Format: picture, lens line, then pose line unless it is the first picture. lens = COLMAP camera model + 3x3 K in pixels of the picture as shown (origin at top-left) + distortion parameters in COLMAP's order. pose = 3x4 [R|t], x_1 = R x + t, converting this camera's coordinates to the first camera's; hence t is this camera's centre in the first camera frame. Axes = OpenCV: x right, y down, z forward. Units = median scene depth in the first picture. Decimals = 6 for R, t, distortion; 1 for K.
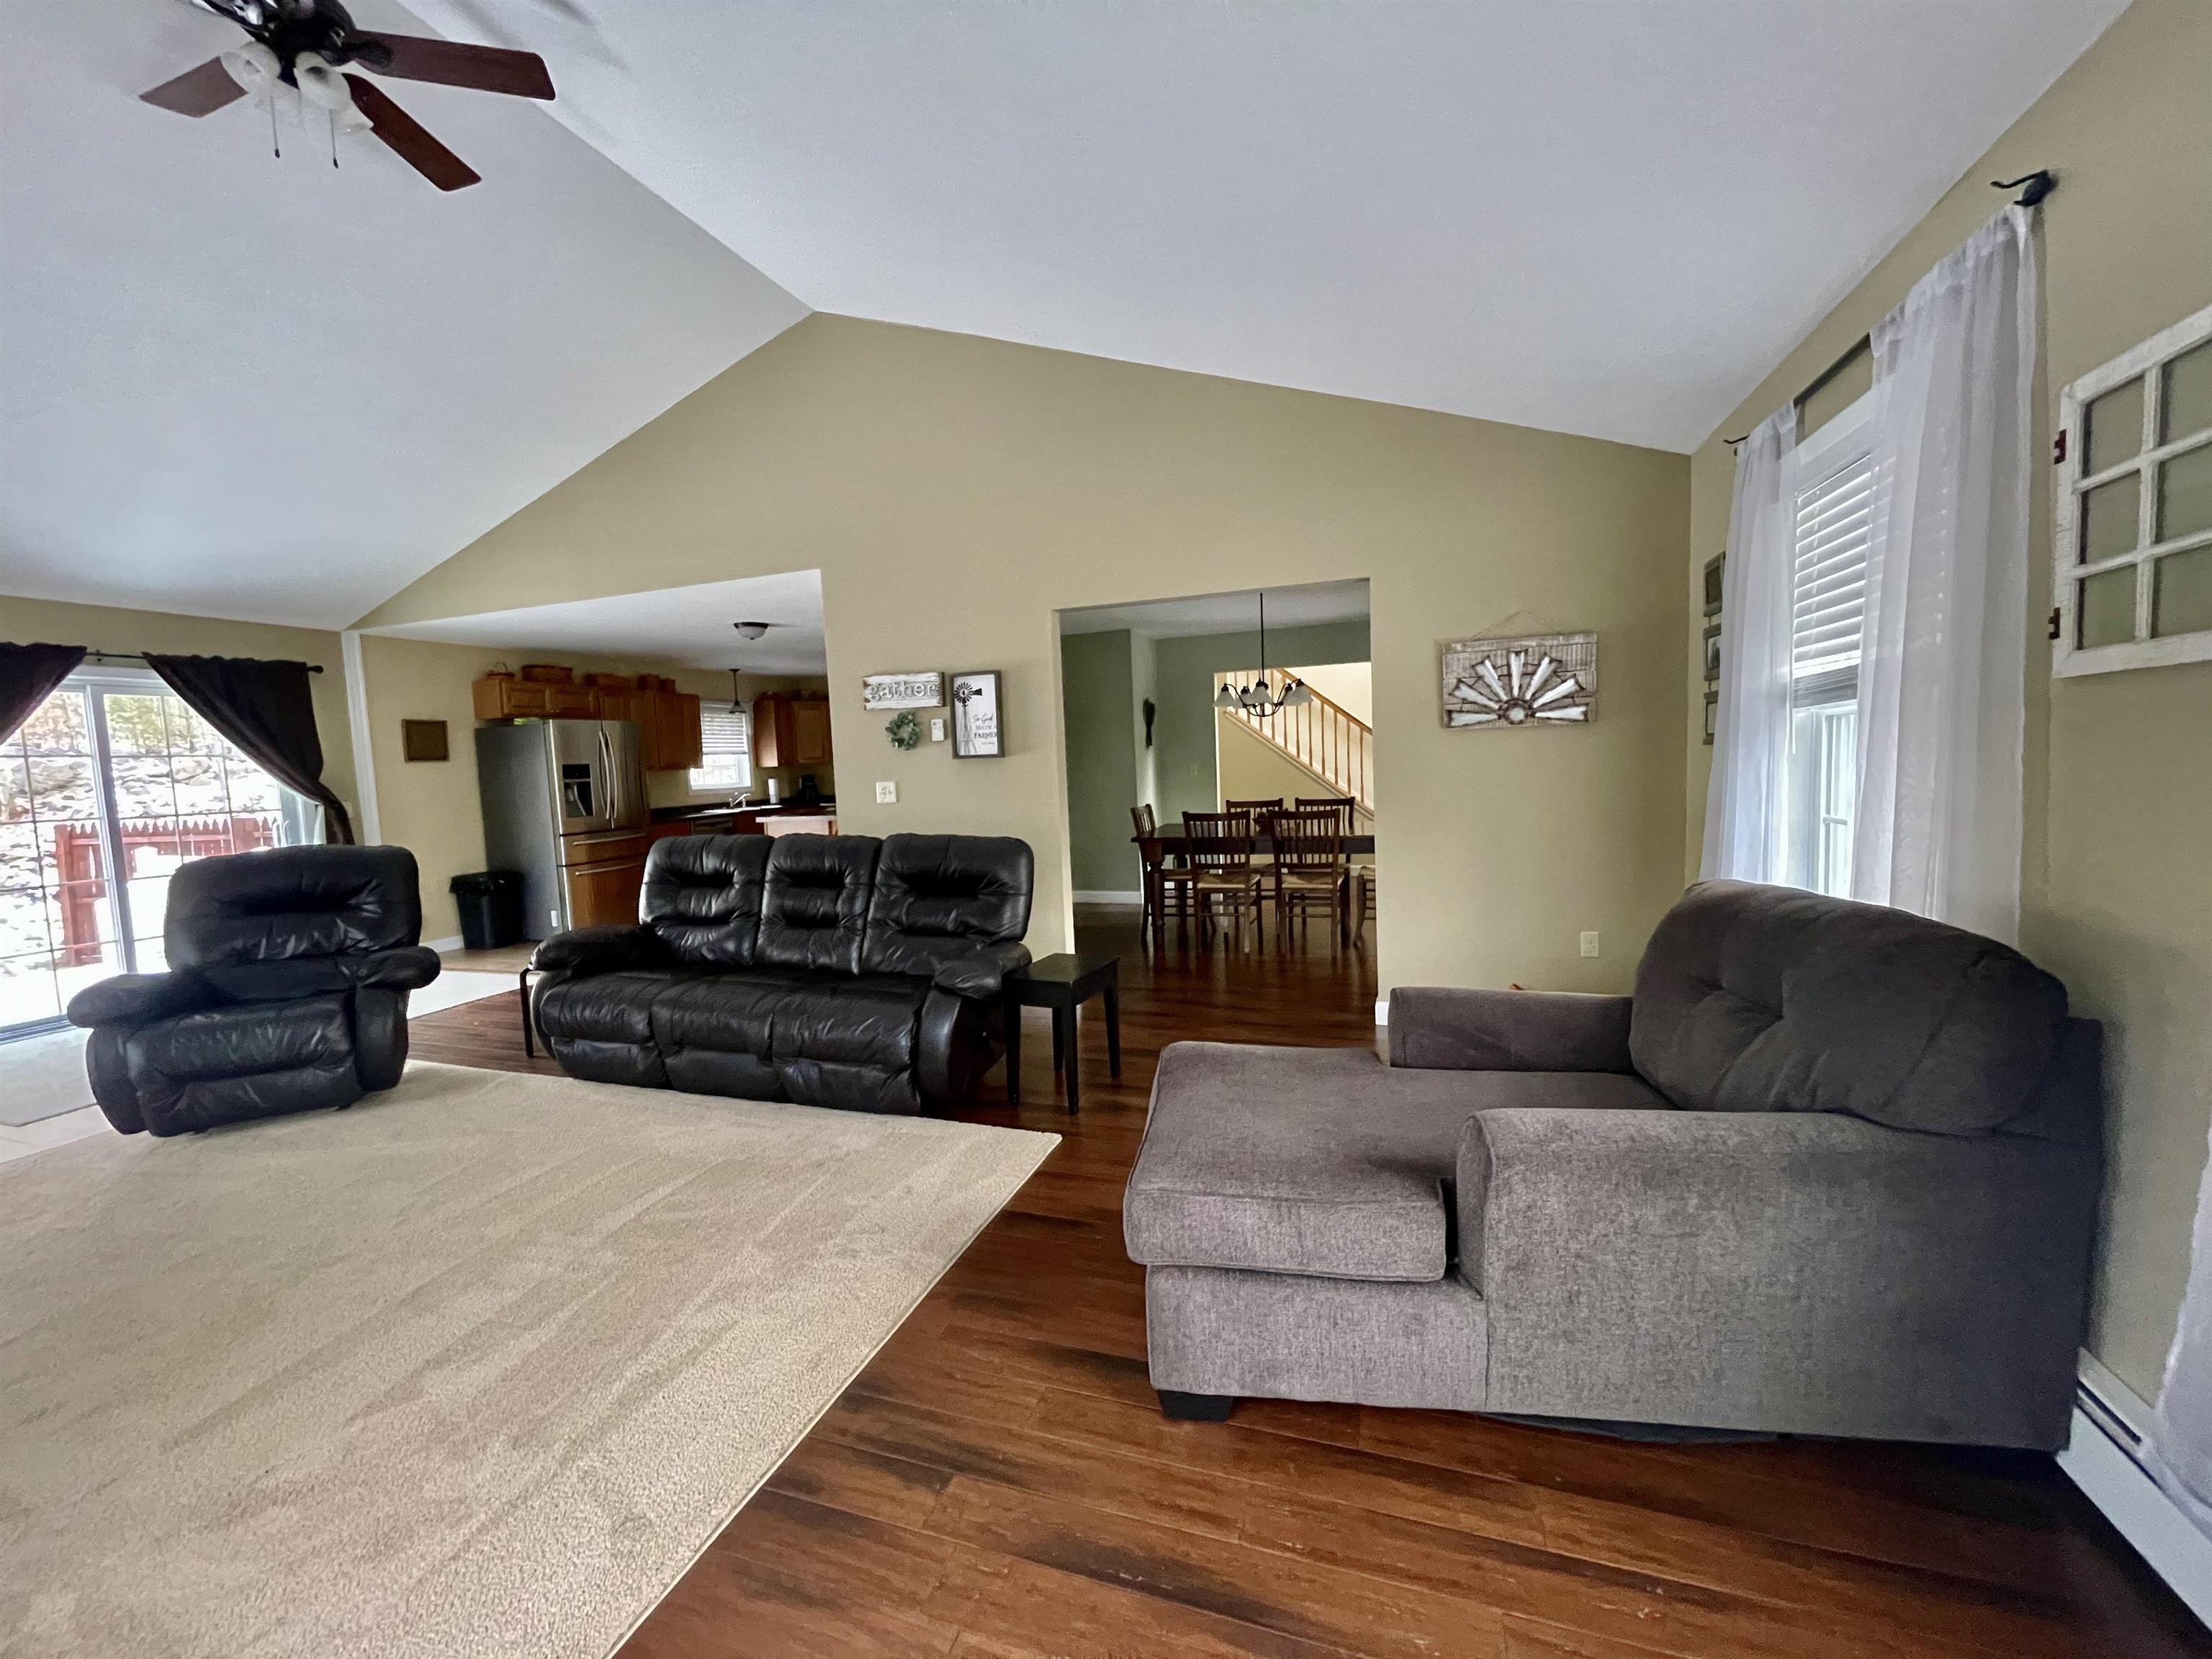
lens RADIAL K [[896.7, 0, 1090.9], [0, 896.7, 834.2], [0, 0, 1]] dist [-0.003809, 0.003774]
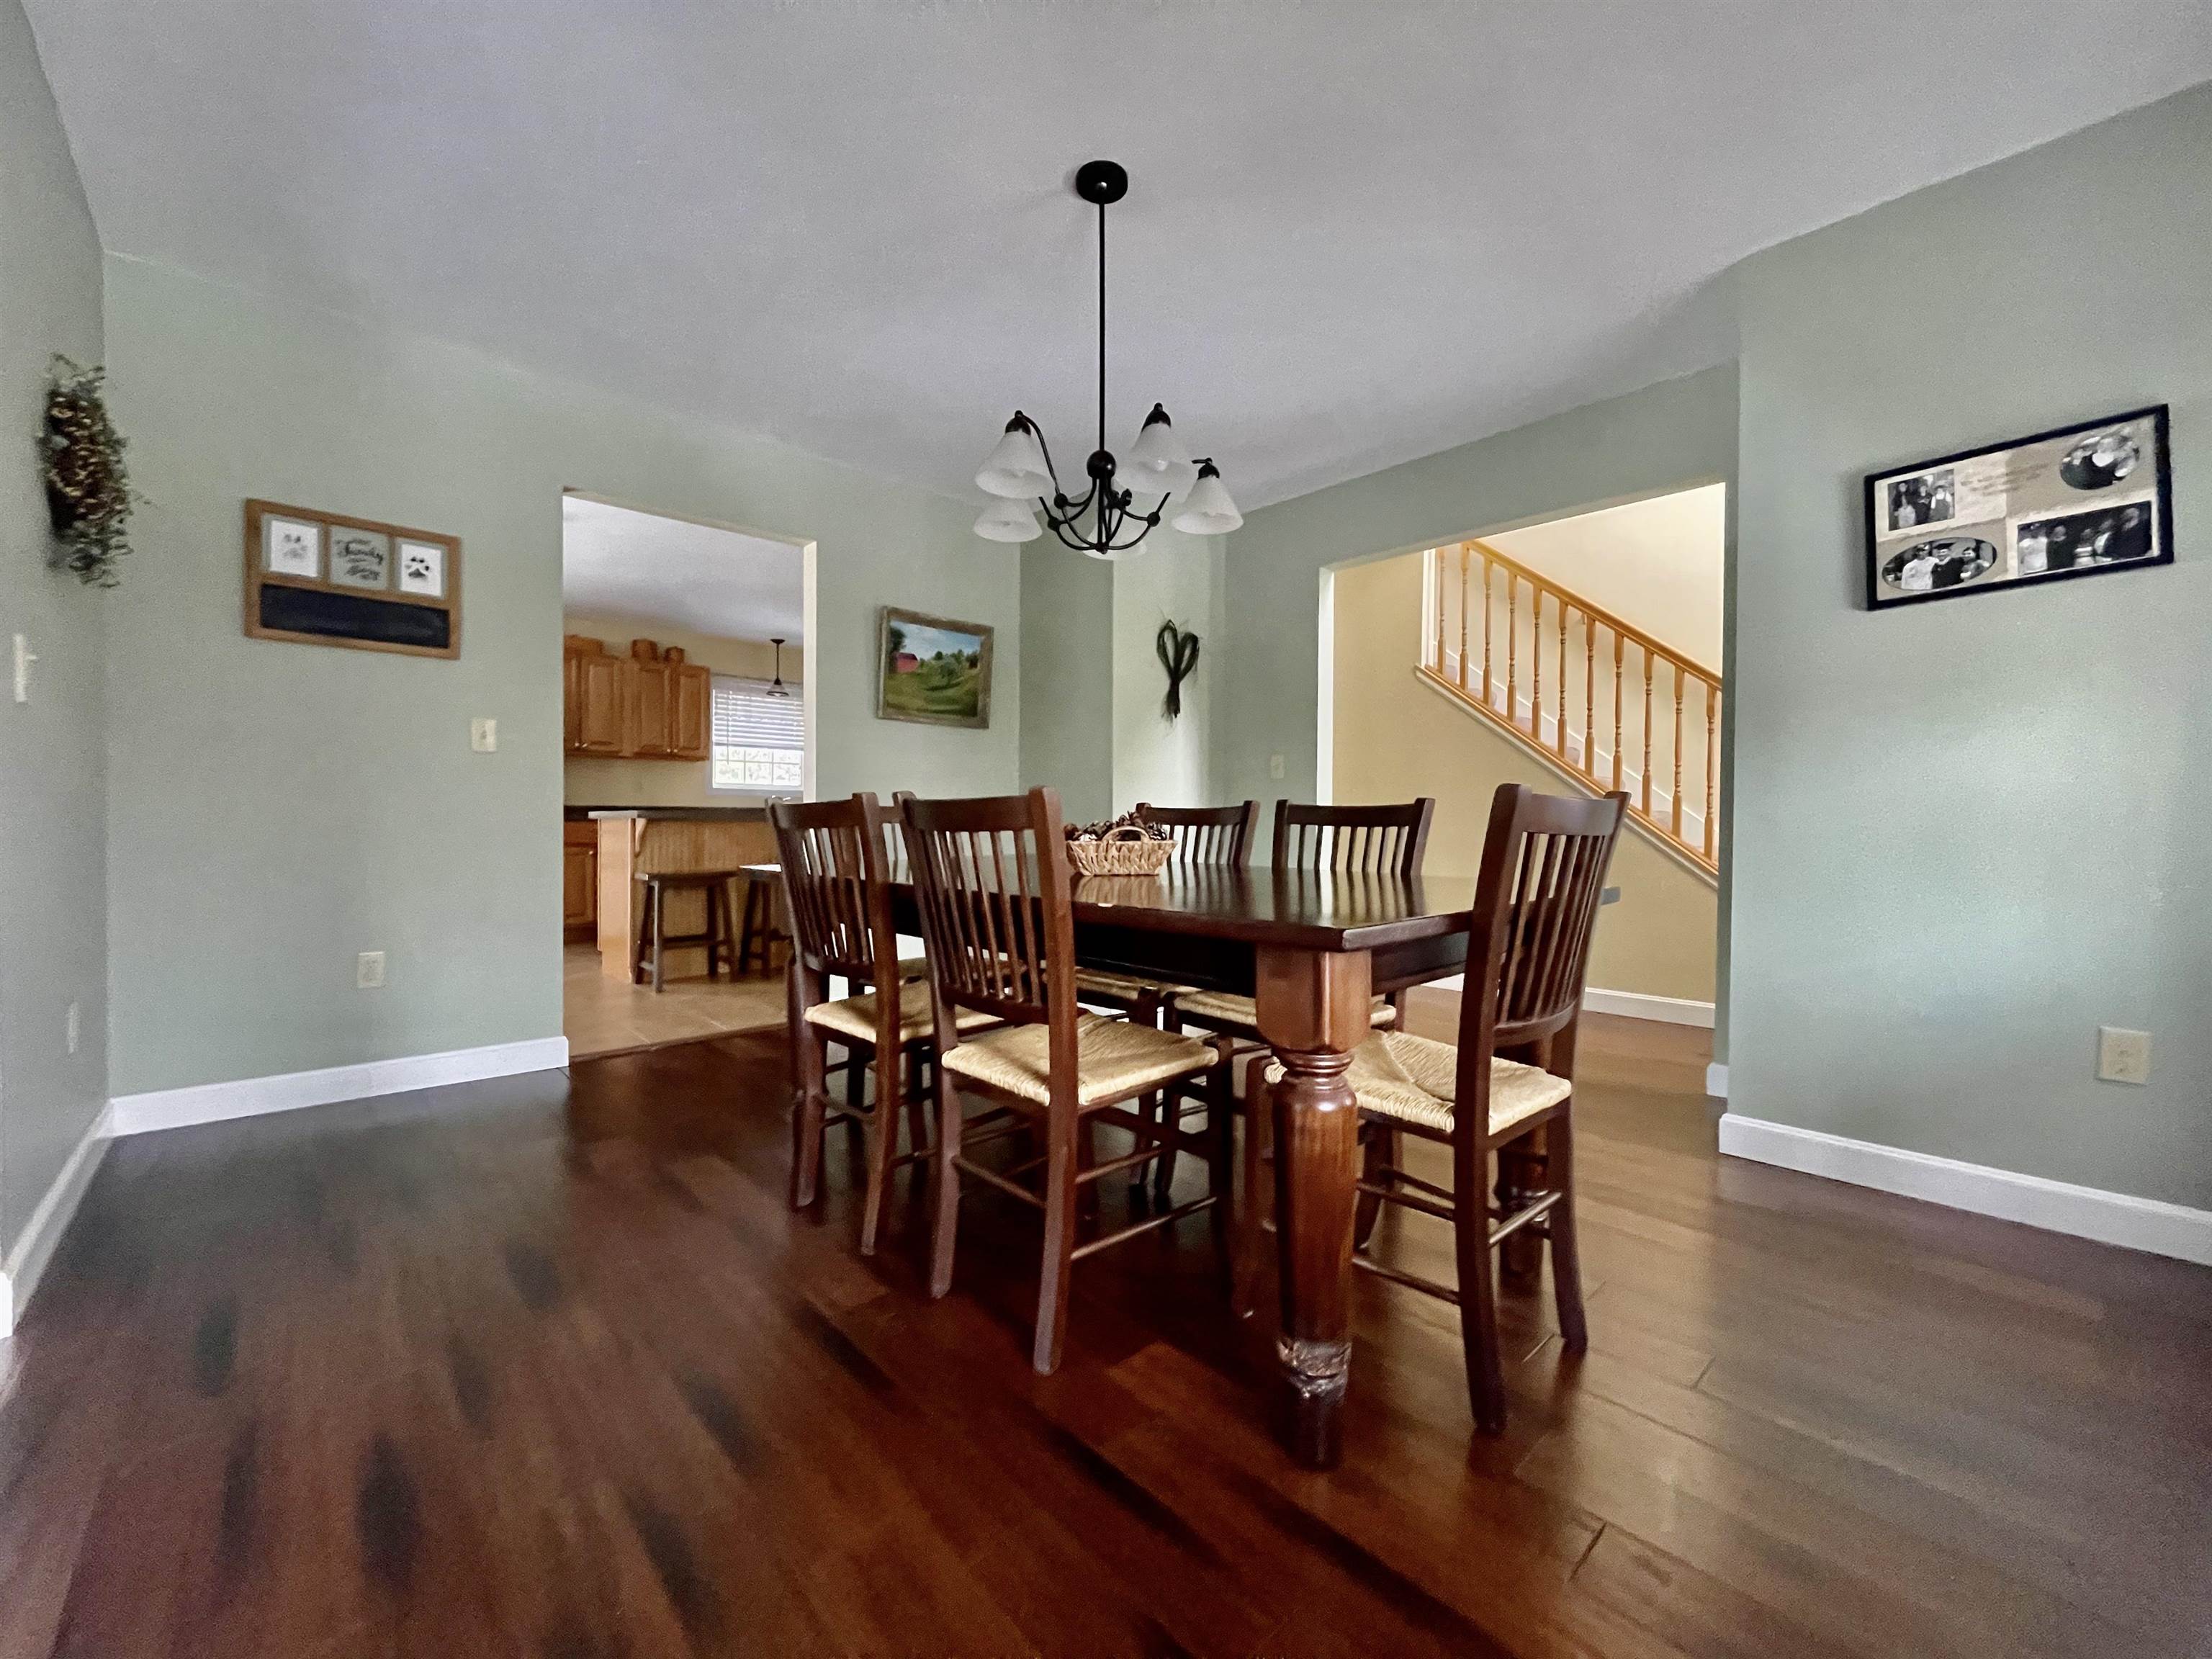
lens RADIAL K [[896.7, 0, 1090.9], [0, 896.7, 834.2], [0, 0, 1]] dist [-0.003809, 0.003774]
pose [[0.880947, 0.051580, -0.470396, 0.249755], [-0.081135, 0.995786, -0.042758, -0.002597], [0.466208, 0.075833, 0.881419, 0.493970]]
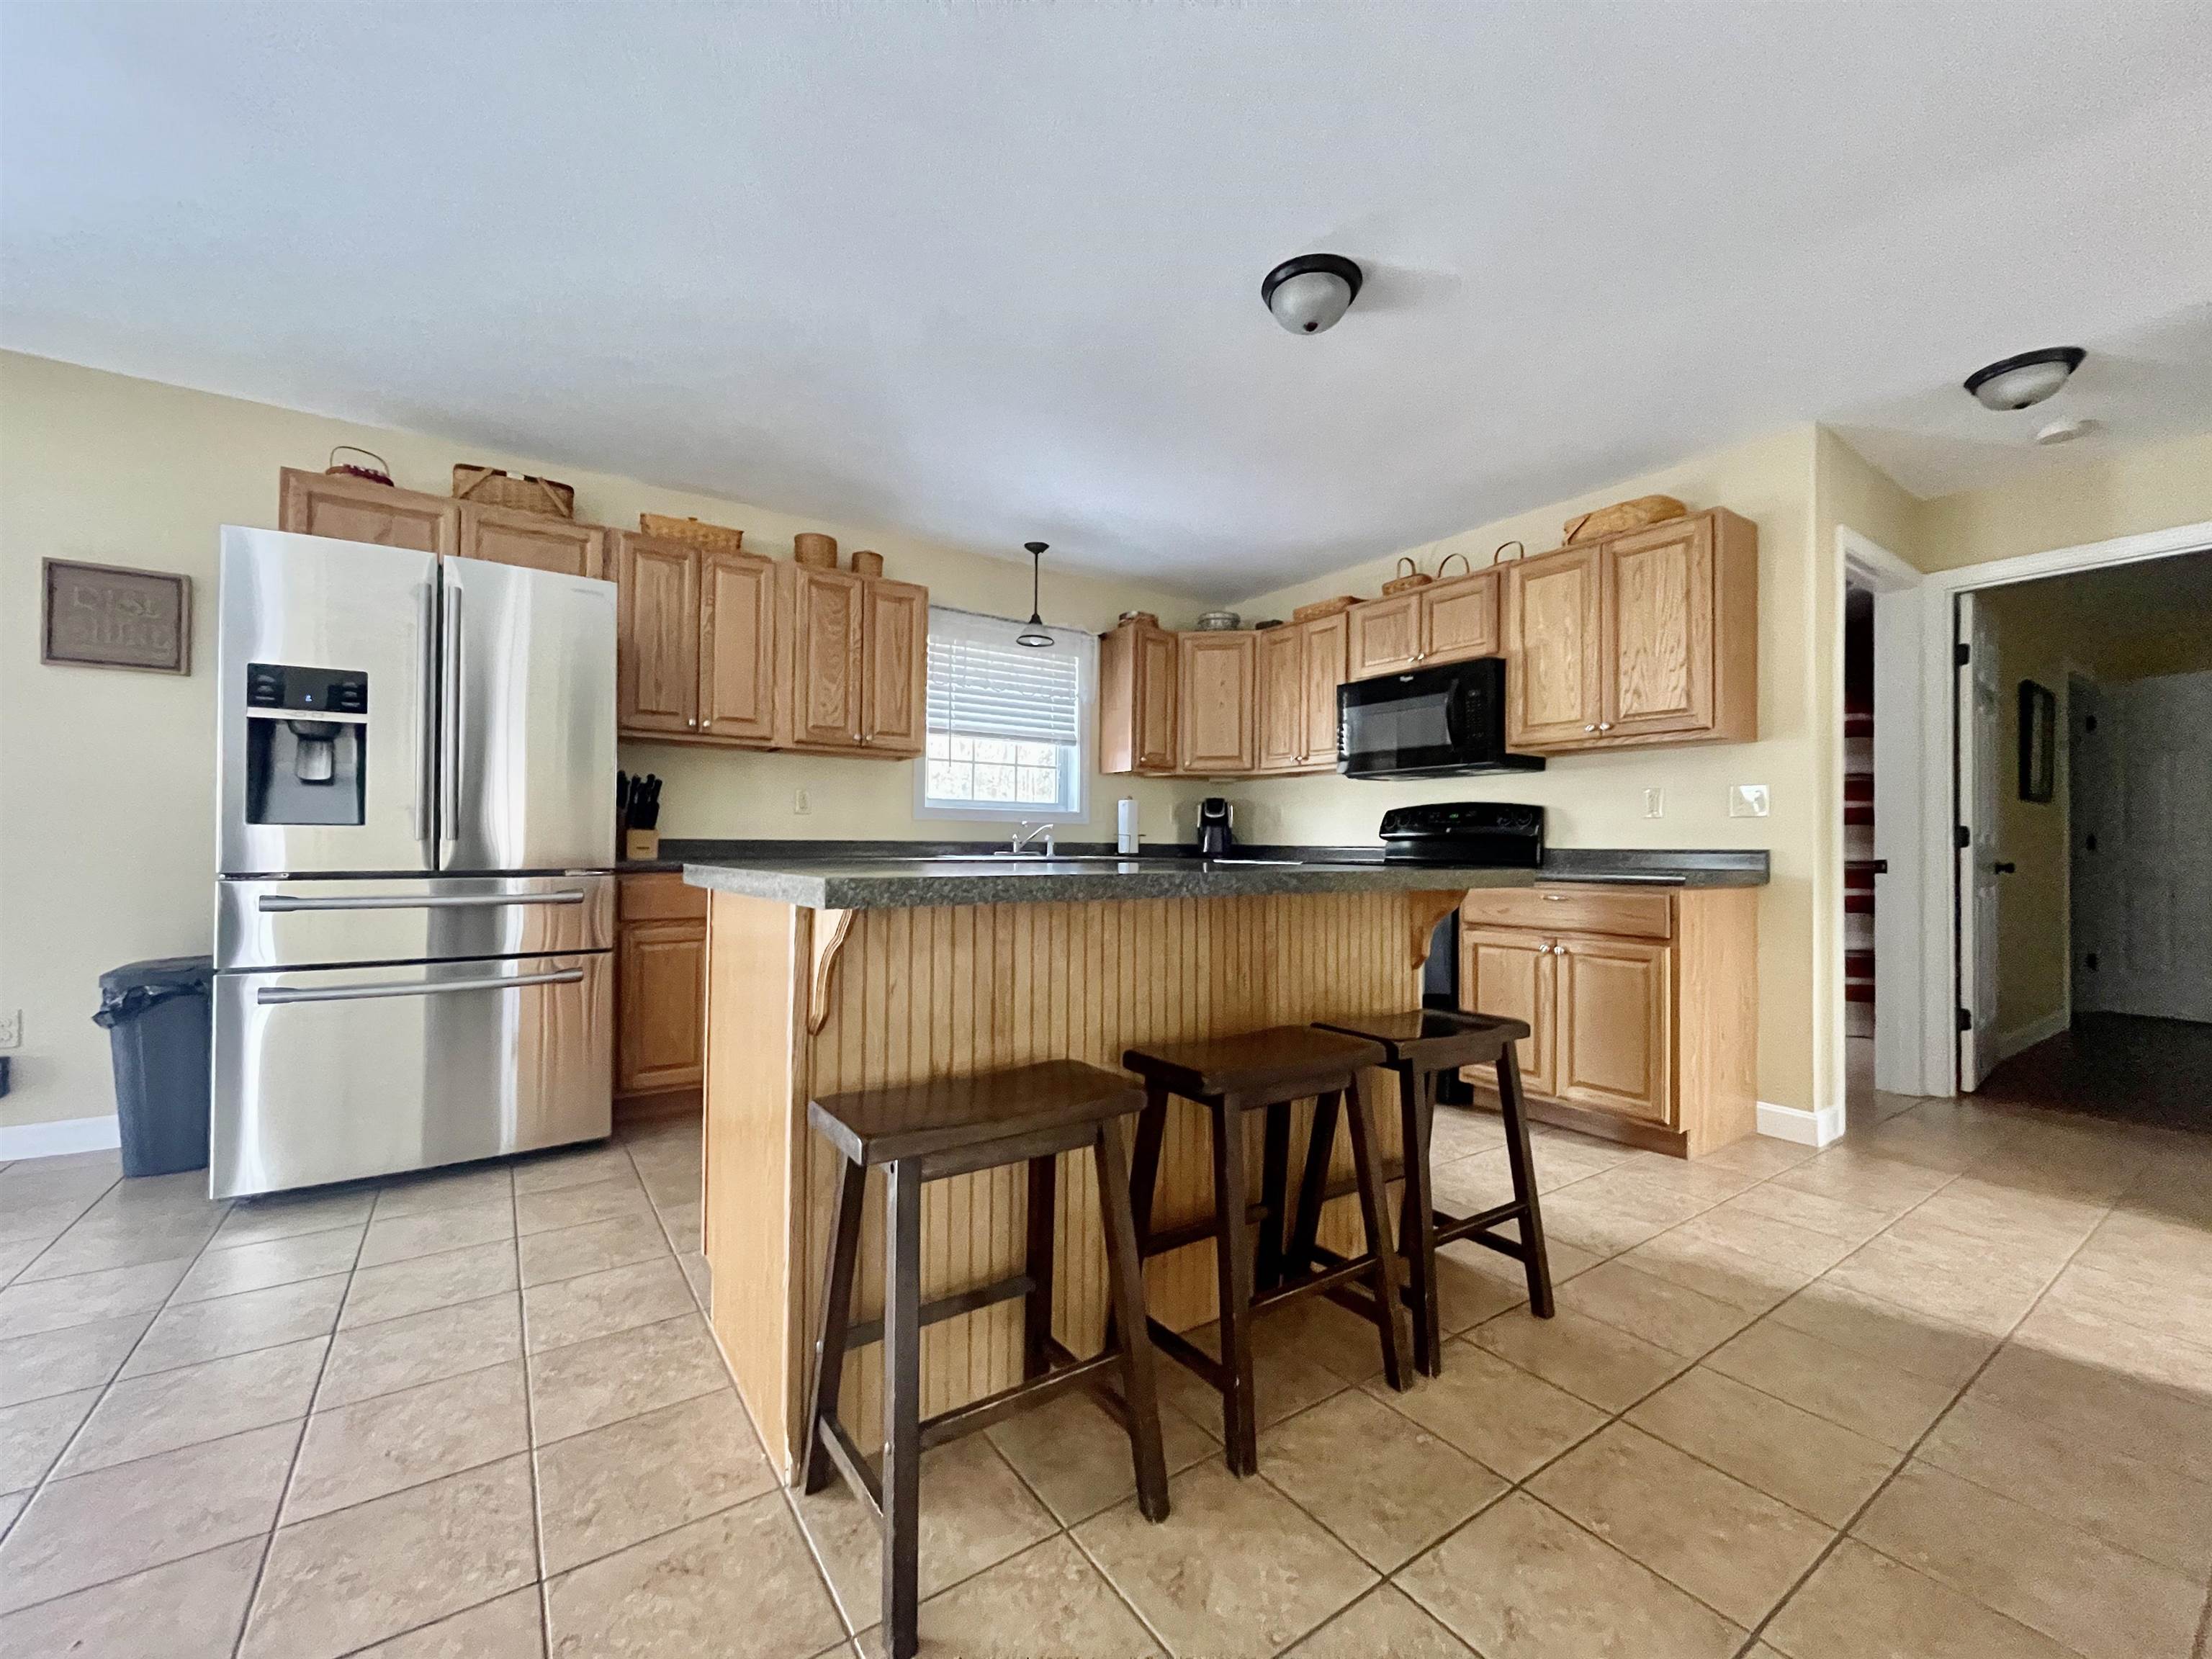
lens RADIAL K [[896.7, 0, 1090.9], [0, 896.7, 834.2], [0, 0, 1]] dist [-0.003809, 0.003774]
pose [[0.803891, 0.037813, -0.593573, -0.116276], [-0.089840, 0.994246, -0.058335, -0.019686], [0.587952, 0.100222, 0.802663, 0.744144]]
